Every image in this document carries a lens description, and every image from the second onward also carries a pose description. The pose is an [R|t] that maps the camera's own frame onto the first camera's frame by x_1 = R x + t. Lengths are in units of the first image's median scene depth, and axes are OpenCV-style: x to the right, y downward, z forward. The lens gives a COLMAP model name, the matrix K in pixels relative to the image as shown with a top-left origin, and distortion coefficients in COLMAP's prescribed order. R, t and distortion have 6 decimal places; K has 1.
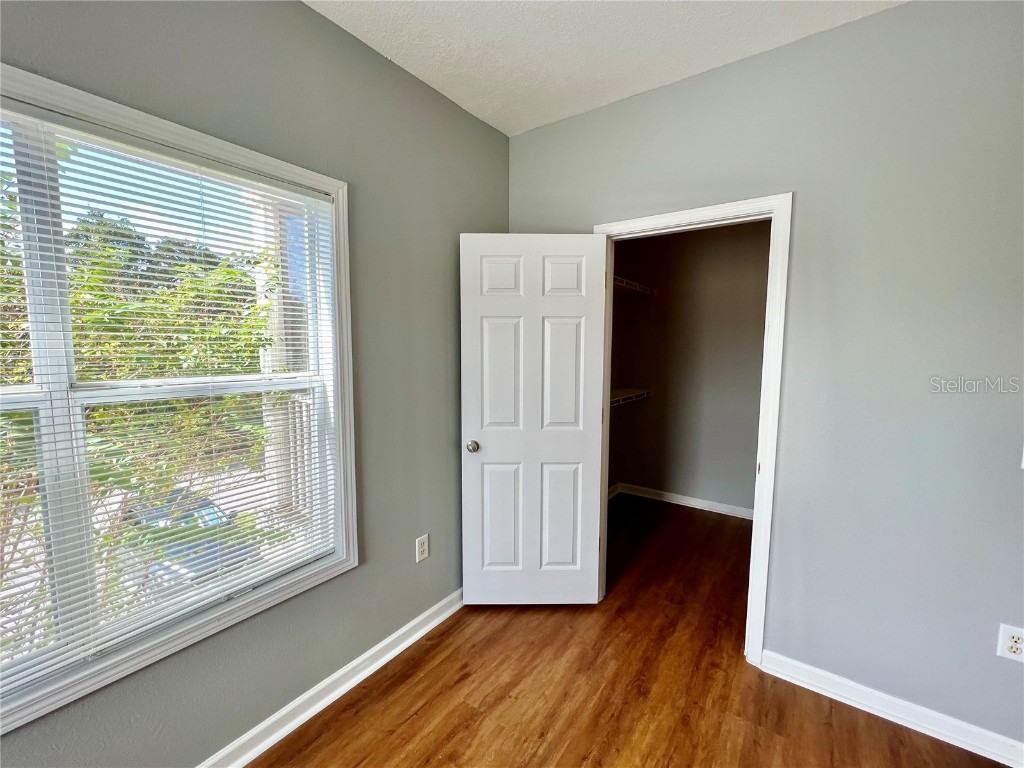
lens RADIAL K [[425.1, 0, 512.4], [0, 425.1, 385.1], [0, 0, 1]] dist [0.000727, 0.000224]
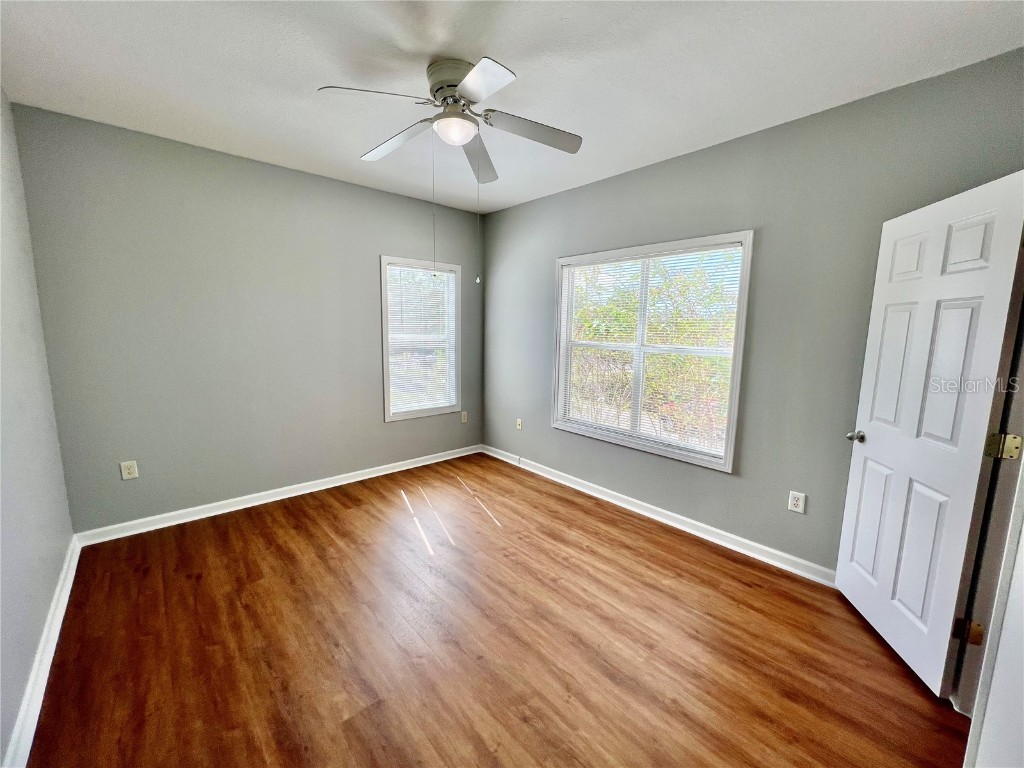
lens RADIAL K [[409.0, 0, 513.1], [0, 409.0, 384.7], [0, 0, 1]] dist [-0.000203, 0.000124]
pose [[-0.215485, 0.128391, -0.968030, 1.087821], [-0.105960, 0.982391, 0.153883, -0.040788], [0.970741, 0.135732, -0.198086, 0.417342]]
